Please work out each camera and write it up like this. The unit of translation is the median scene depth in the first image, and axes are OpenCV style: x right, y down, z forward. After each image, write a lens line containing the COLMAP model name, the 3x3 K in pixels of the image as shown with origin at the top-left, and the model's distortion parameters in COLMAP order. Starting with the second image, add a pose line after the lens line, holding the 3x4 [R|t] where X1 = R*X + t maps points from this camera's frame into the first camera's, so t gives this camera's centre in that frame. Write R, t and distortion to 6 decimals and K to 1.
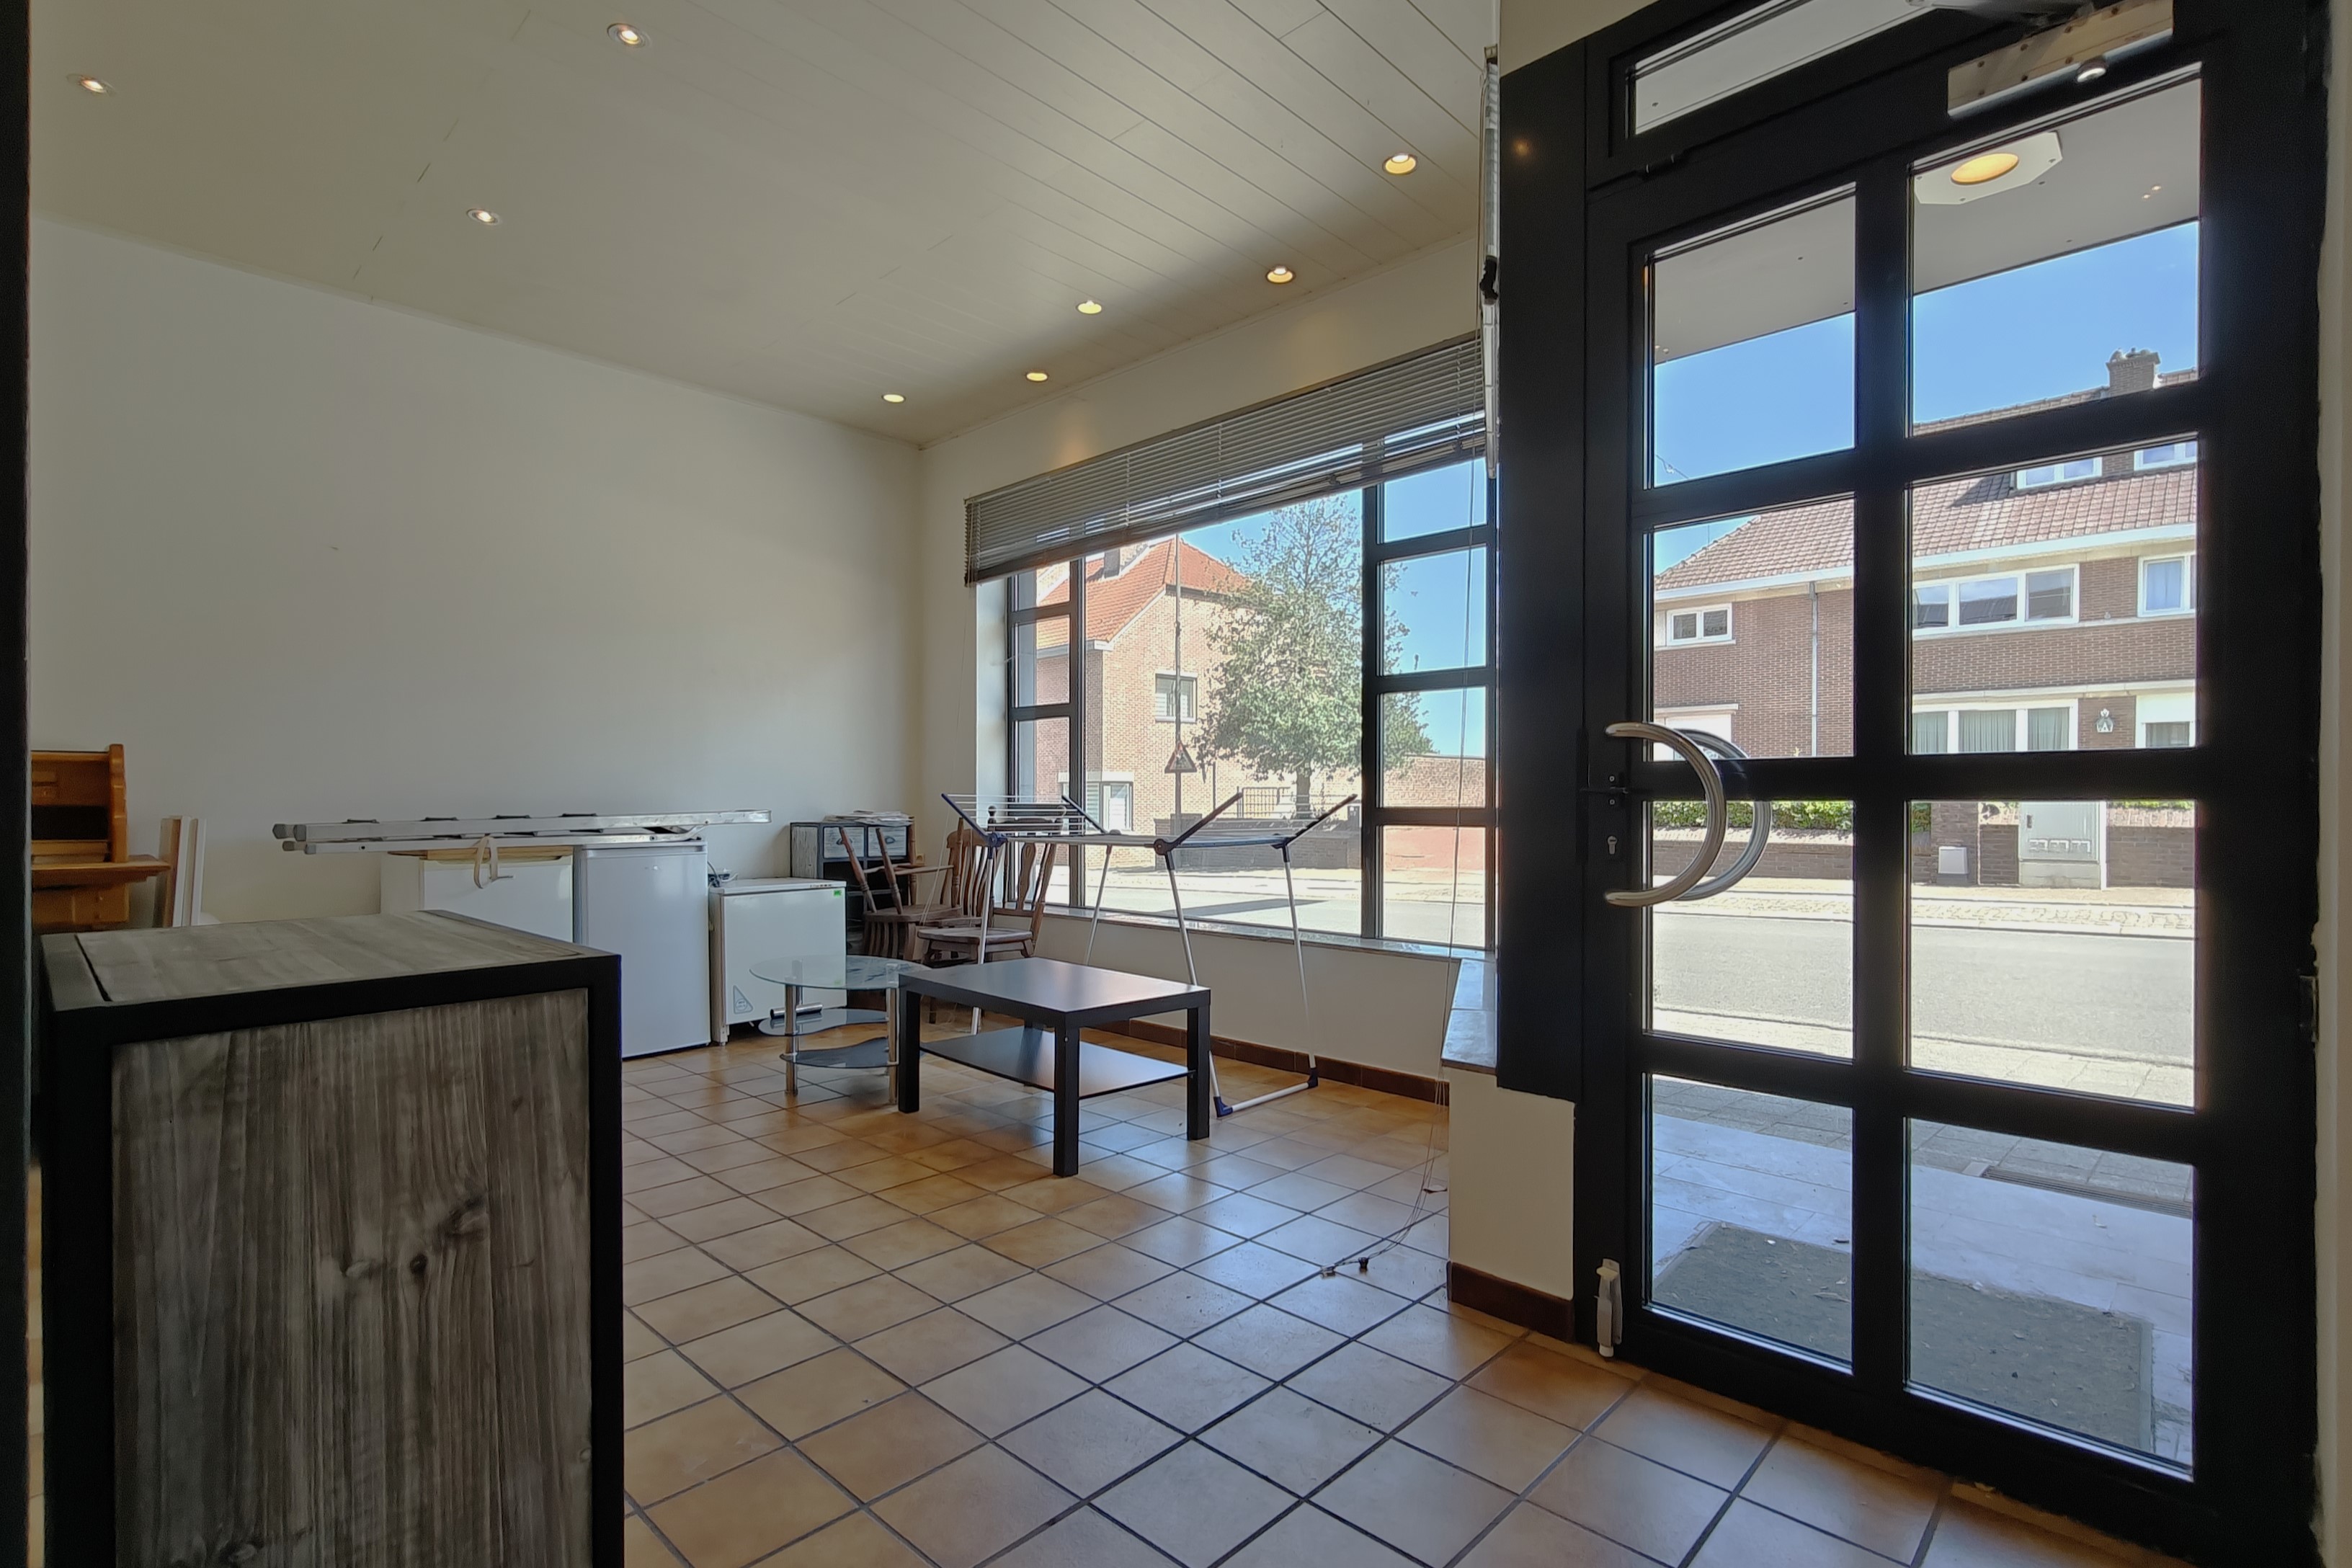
lens RADIAL K [[1115.4, 0, 1176.0], [0, 1115.4, 784.0], [0, 0, 1]] dist [0.000807, -0.000042]
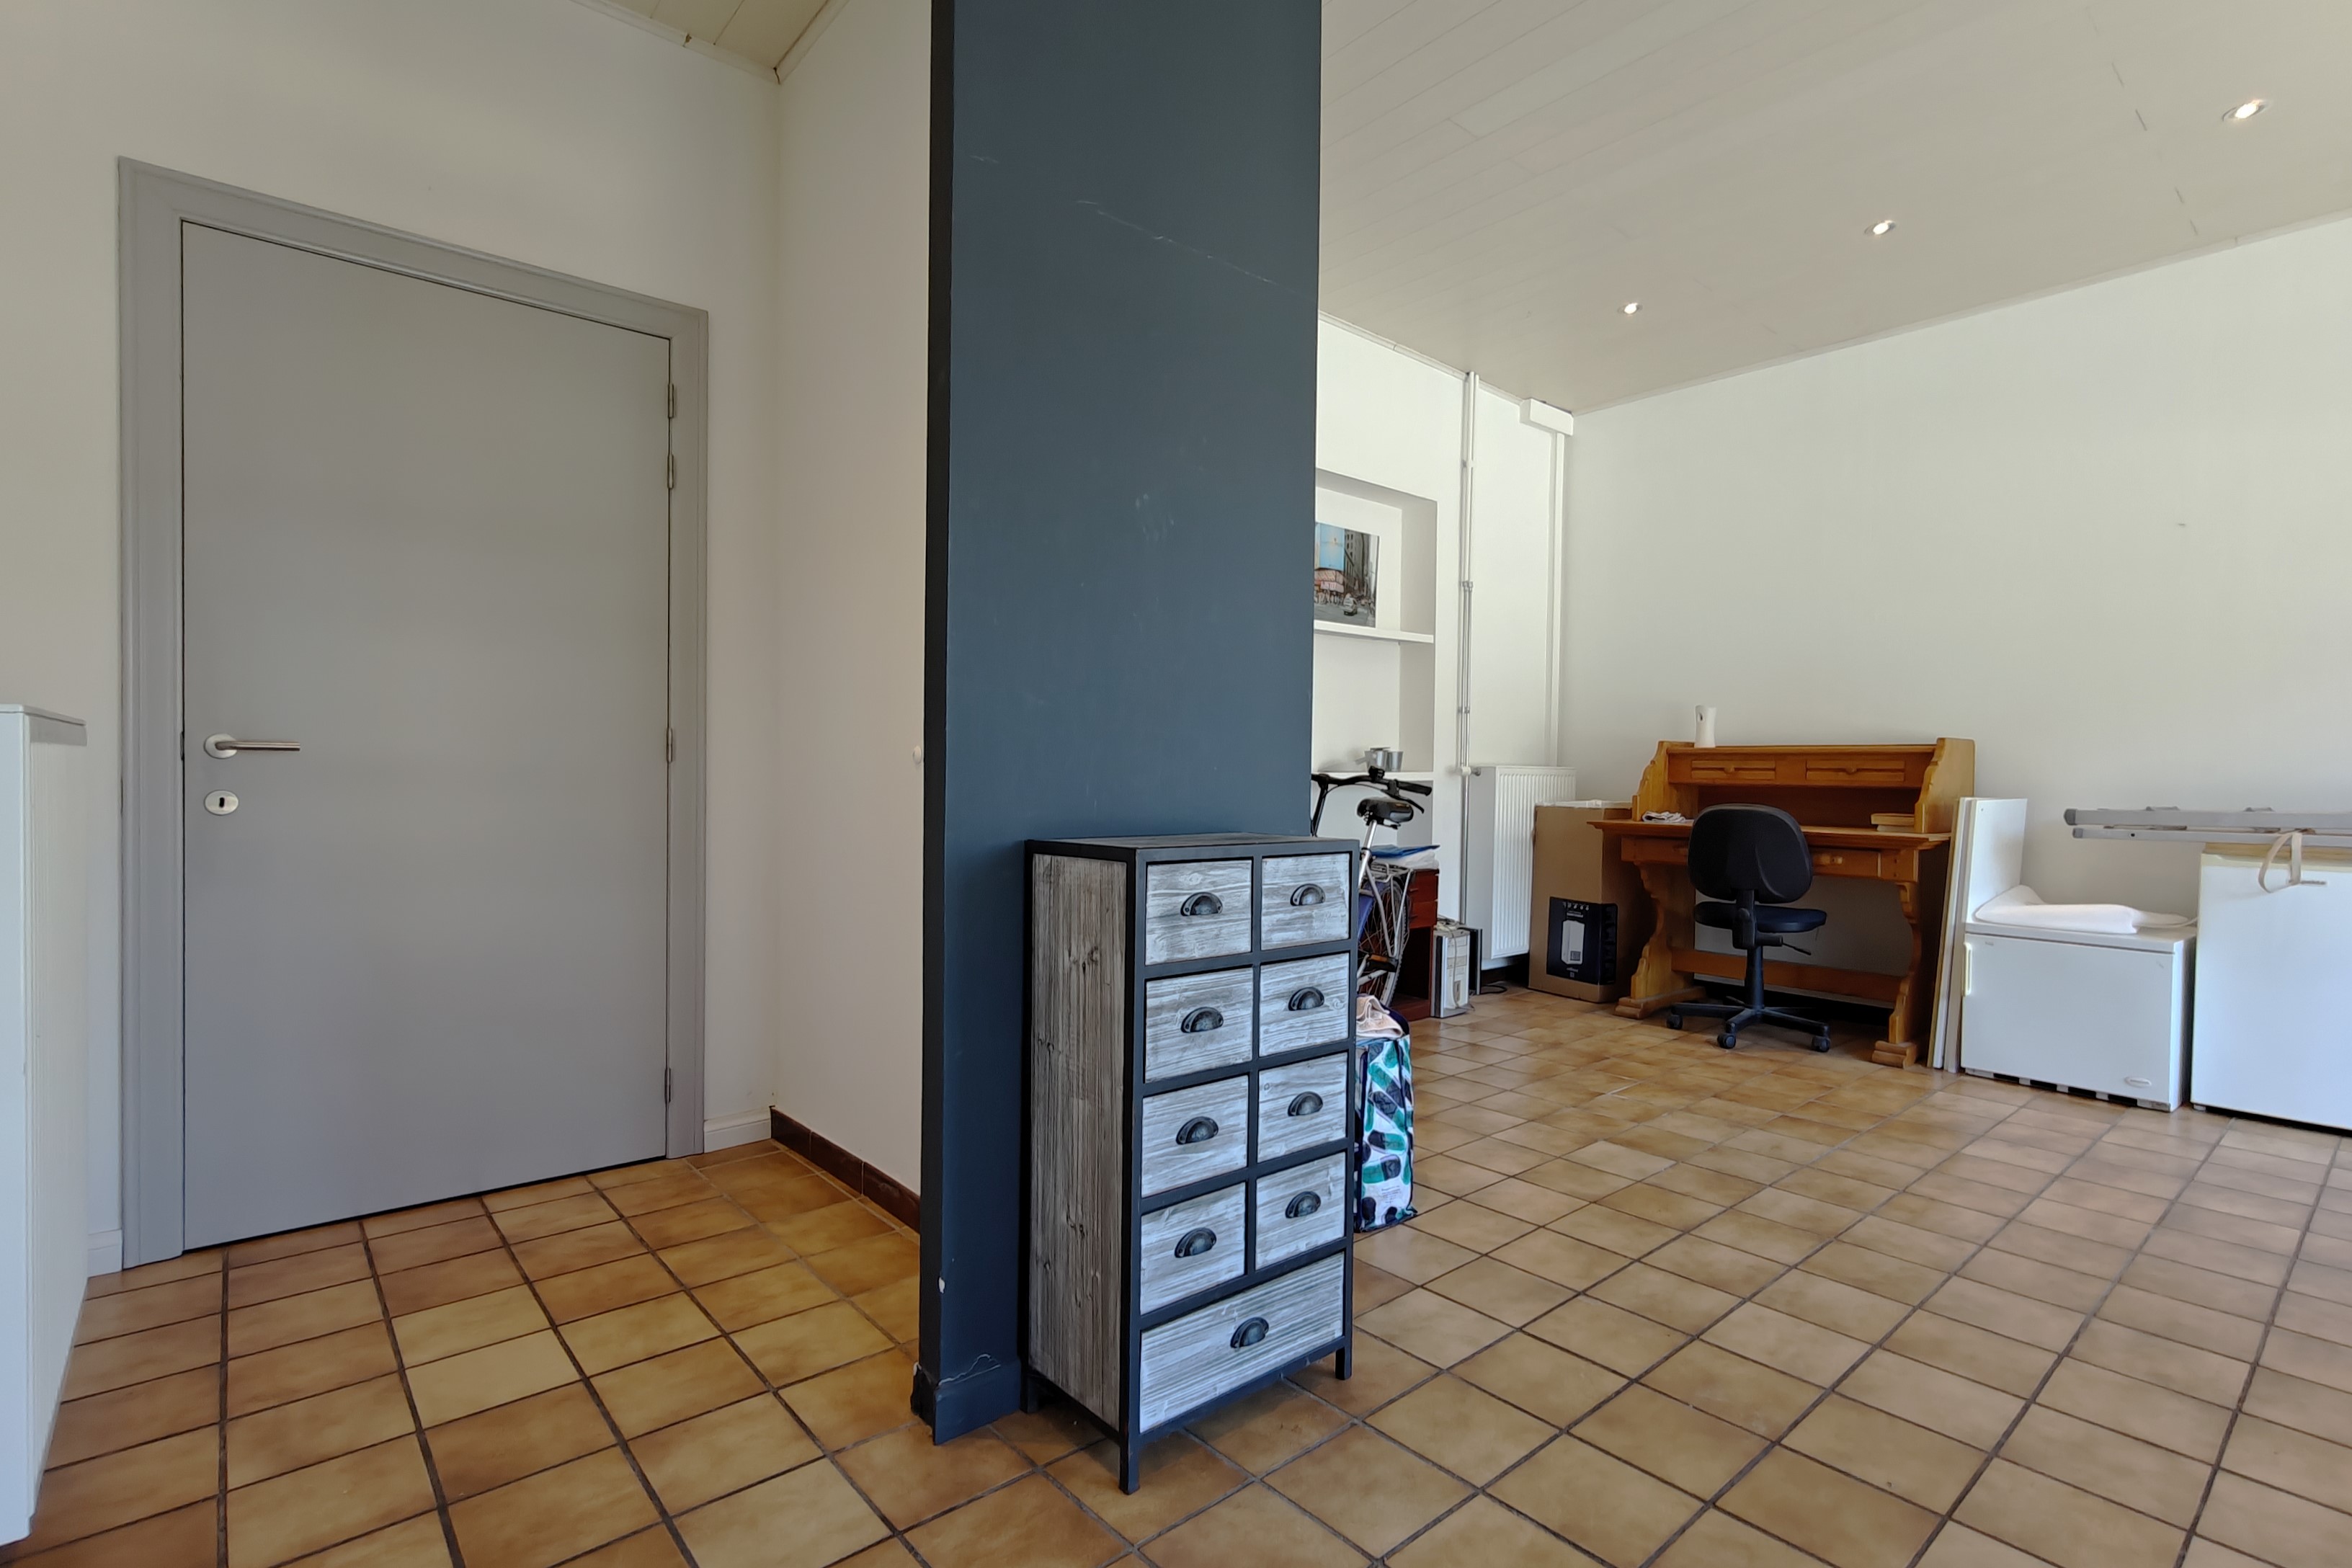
lens RADIAL K [[1096.7, 0, 1176.0], [0, 1096.7, 784.0], [0, 0, 1]] dist [0.000501, 0.000204]
pose [[-0.098687, 0.006612, -0.995097, 1.591798], [0.000870, 0.999978, 0.006558, 0.028678], [0.995118, -0.000219, -0.098691, 1.403649]]
